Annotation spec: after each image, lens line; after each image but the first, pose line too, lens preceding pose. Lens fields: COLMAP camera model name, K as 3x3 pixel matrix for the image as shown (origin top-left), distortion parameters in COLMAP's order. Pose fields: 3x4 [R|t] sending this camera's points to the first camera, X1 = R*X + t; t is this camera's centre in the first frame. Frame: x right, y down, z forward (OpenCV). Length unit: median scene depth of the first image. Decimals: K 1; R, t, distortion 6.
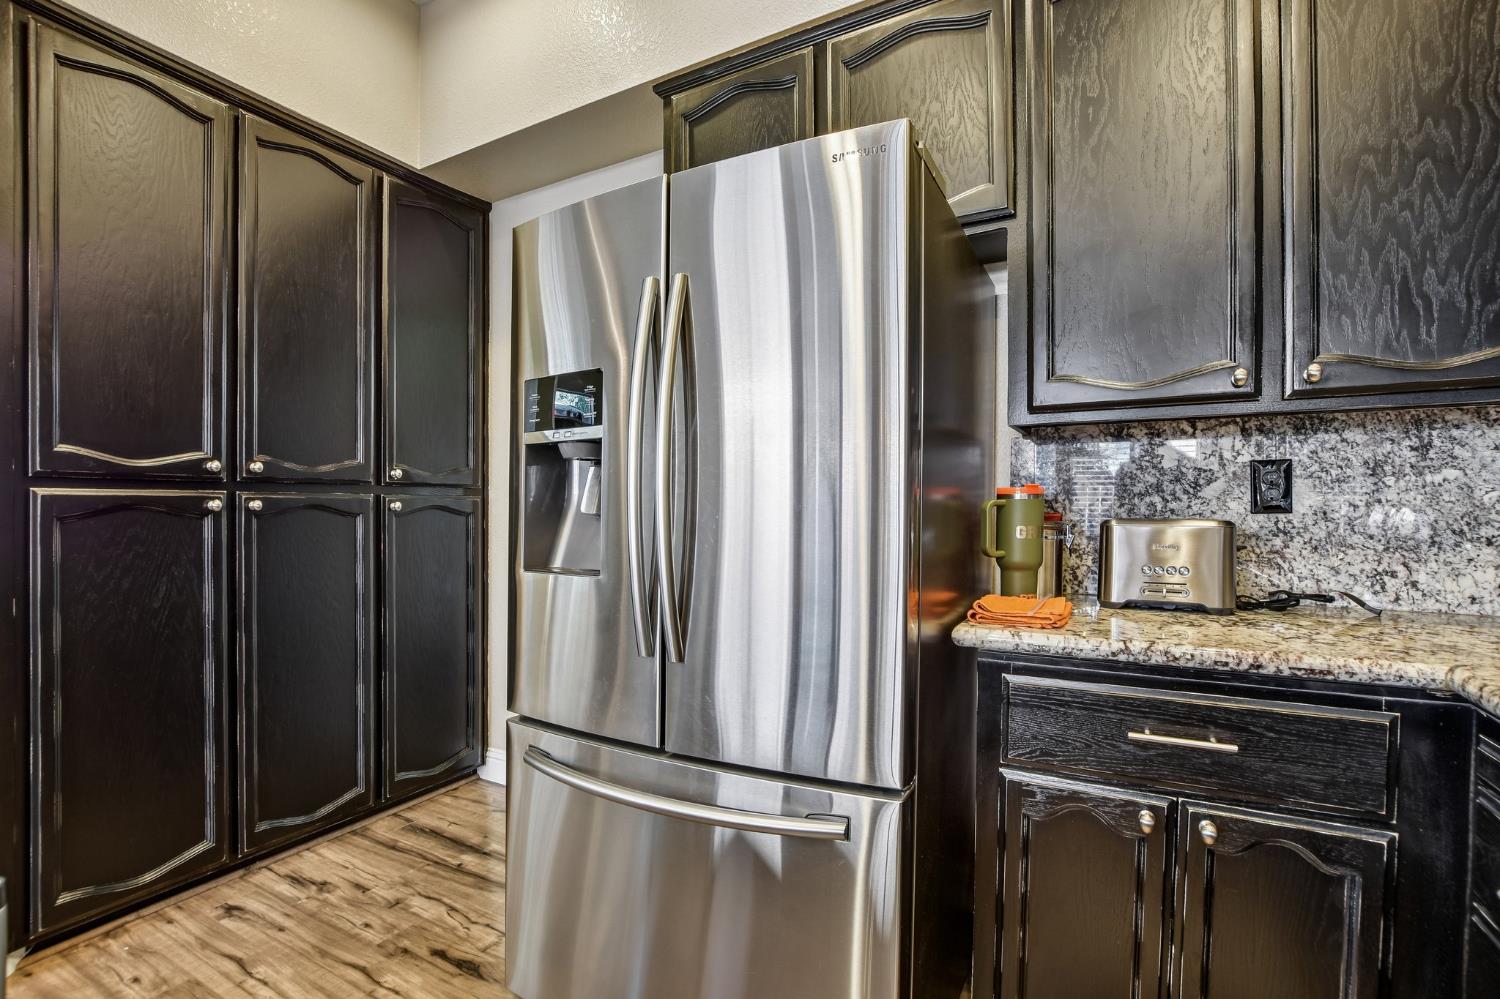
lens RADIAL K [[682.7, 0, 752.4], [0, 682.7, 517.7], [0, 0, 1]] dist [-0.000765, -0.010366]
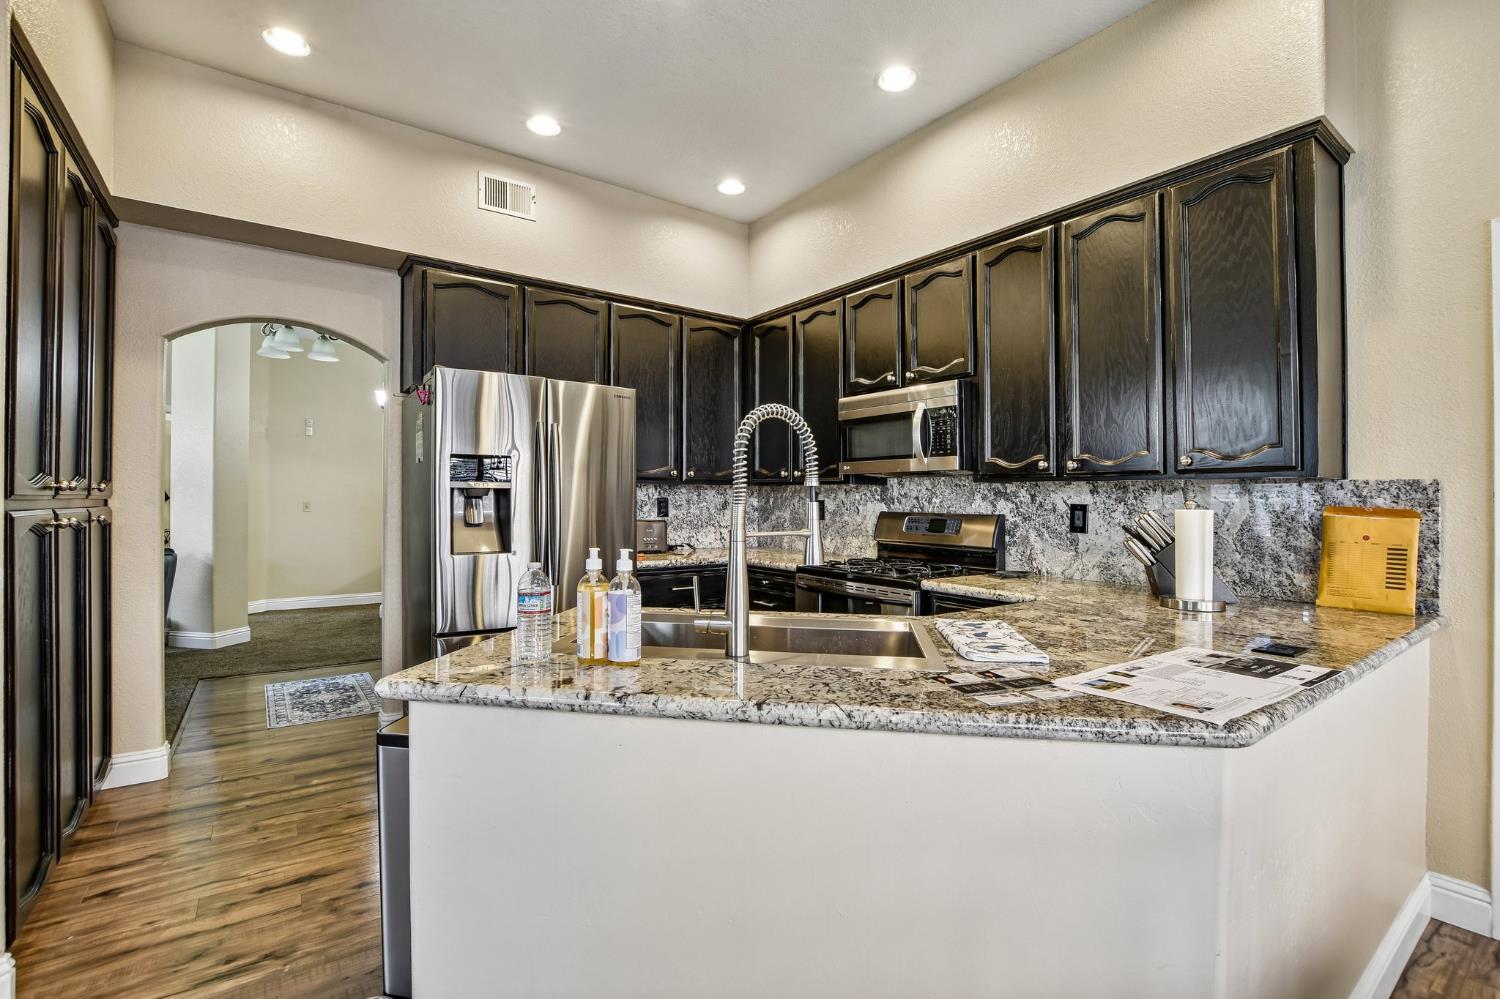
lens RADIAL K [[669.9, 0, 750.0], [0, 669.9, 499.5], [0, 0, 1]] dist [-0.013564, -0.000012]
pose [[0.423803, 0.005799, 0.905736, -1.733853], [0.003518, 0.999961, -0.008049, -0.060474], [-0.905747, 0.006598, 0.423767, -0.531589]]
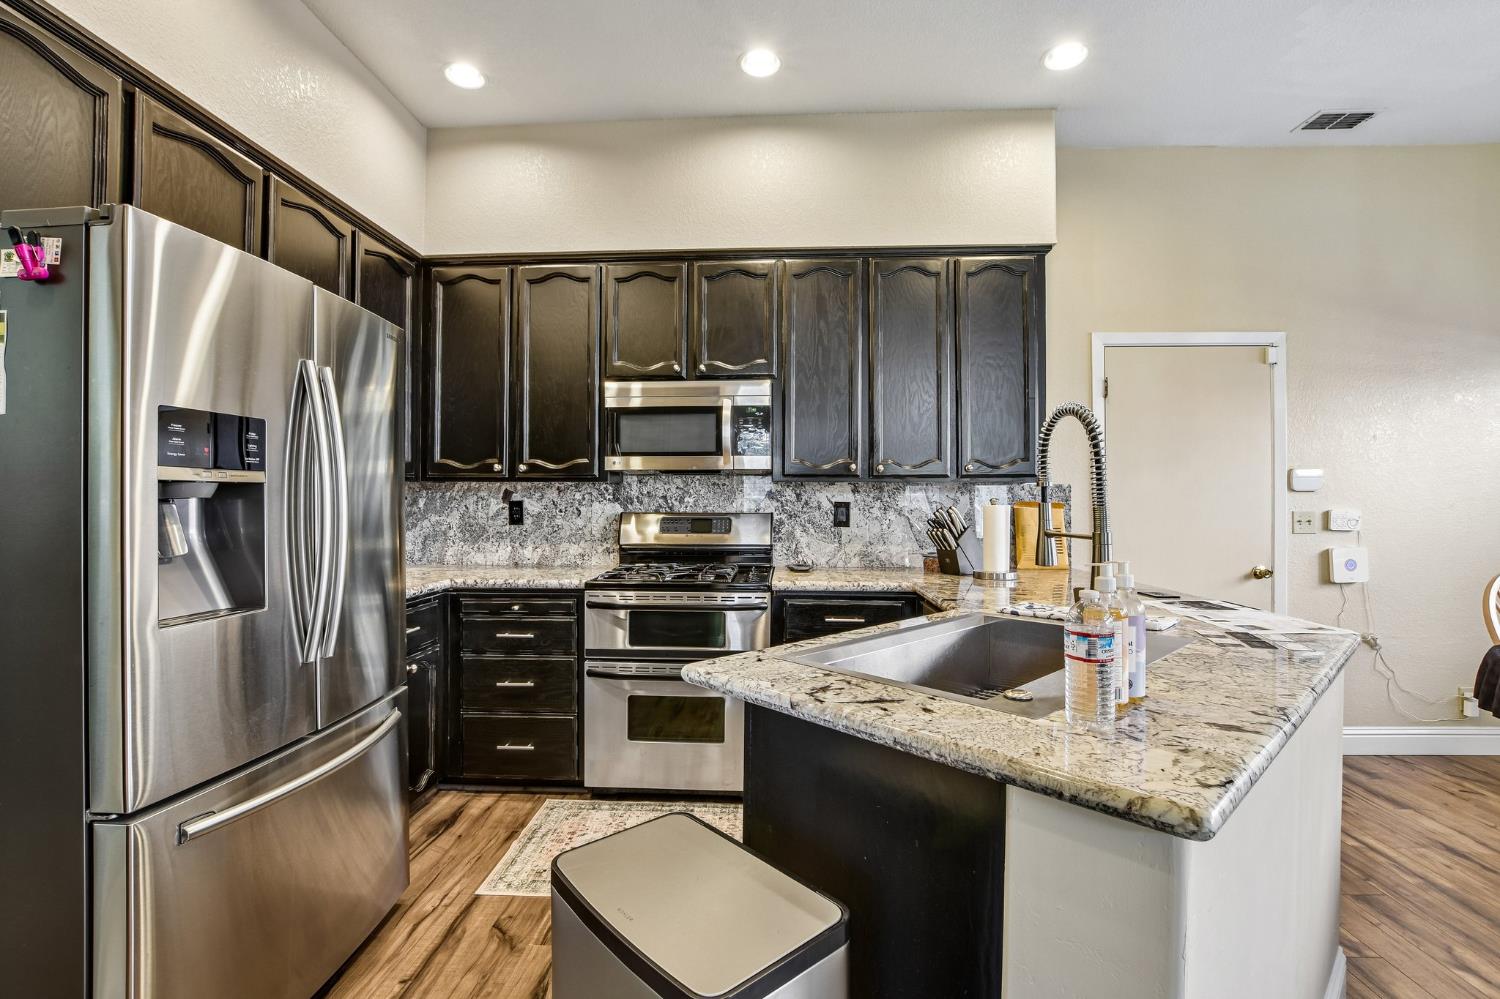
lens RADIAL K [[679.9, 0, 742.7], [0, 679.9, 489.1], [0, 0, 1]] dist [-0.021177, -0.000182]
pose [[-0.422986, 0.018416, 0.905949, -1.484879], [0.014275, 0.999805, -0.013659, -0.076370], [-0.906024, 0.007155, -0.423166, 0.743720]]
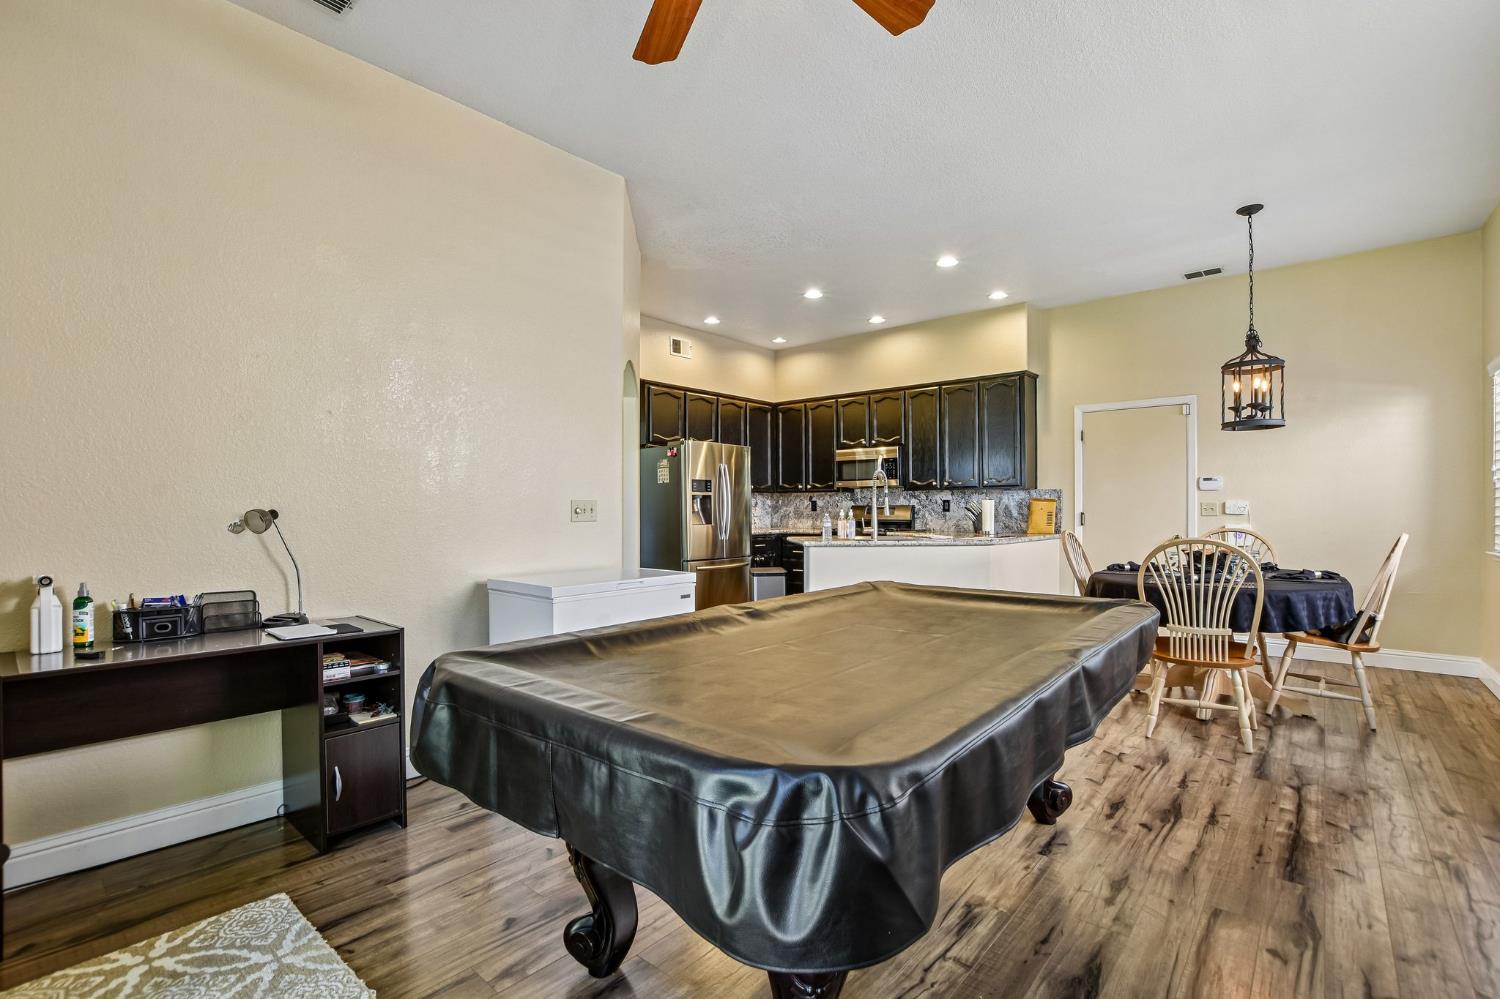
lens RADIAL K [[677.9, 0, 751.6], [0, 677.9, 513.6], [0, 0, 1]] dist [0.032479, 0.000143]
pose [[0.203749, -0.006159, 0.979004, -4.574274], [0.016904, 0.999853, 0.002772, 0.002948], [-0.978877, 0.015984, 0.203823, -0.198001]]
